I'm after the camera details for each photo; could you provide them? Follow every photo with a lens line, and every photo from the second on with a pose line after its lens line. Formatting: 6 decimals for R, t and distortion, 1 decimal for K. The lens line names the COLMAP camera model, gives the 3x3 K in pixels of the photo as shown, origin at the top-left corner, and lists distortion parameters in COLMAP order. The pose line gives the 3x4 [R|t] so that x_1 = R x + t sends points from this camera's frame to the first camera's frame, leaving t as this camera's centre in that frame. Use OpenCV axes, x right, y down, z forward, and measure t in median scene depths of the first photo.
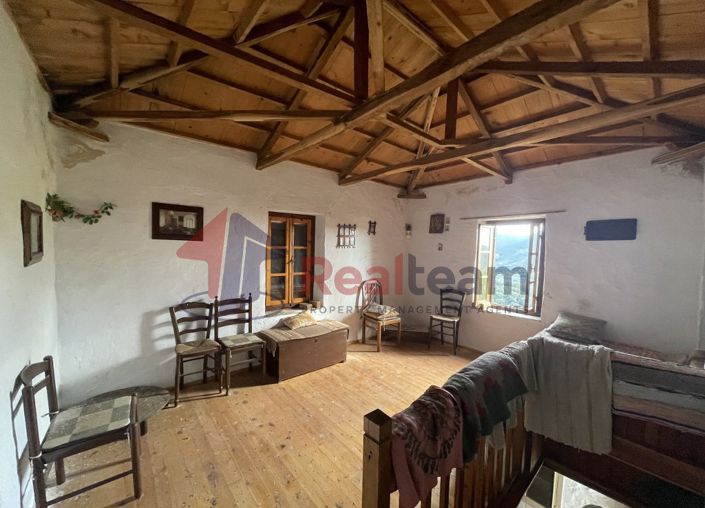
lens RADIAL K [[284.5, 0, 353.2], [0, 284.5, 262.0], [0, 0, 1]] dist [-0.002379, -0.000032]
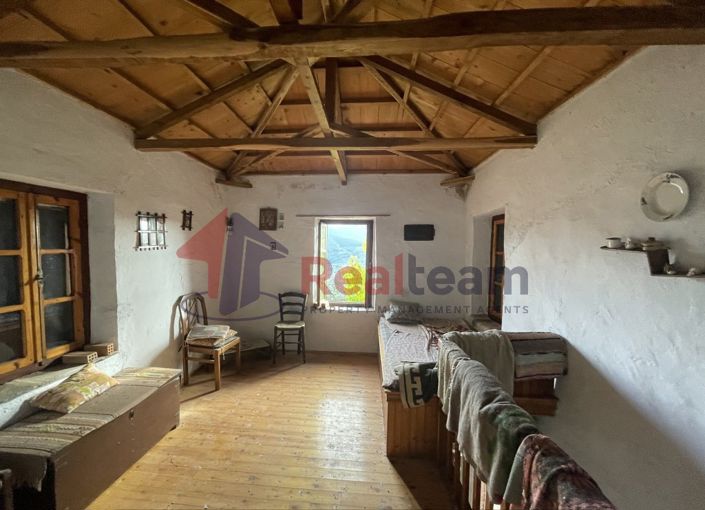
lens RADIAL K [[284.5, 0, 353.2], [0, 284.5, 263.0], [0, 0, 1]] dist [-0.002379, -0.000032]
pose [[0.699861, -0.054415, 0.712204, -0.174314], [0.040164, 0.998514, 0.036822, -0.026097], [-0.713149, 0.002834, 0.701006, 0.235484]]
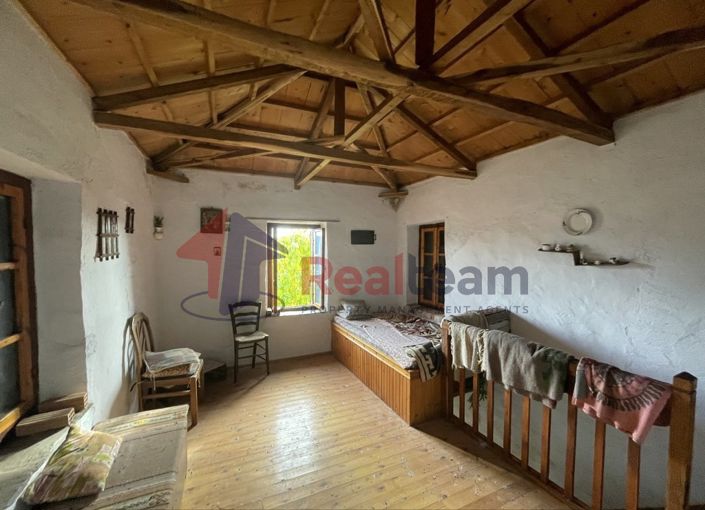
lens RADIAL K [[284.5, 0, 353.2], [0, 284.5, 263.0], [0, 0, 1]] dist [-0.002379, -0.000032]
pose [[0.272877, -0.068212, 0.959628, -0.390742], [0.055763, 0.996928, 0.055006, -0.049256], [-0.960431, 0.038502, 0.275842, 0.495764]]
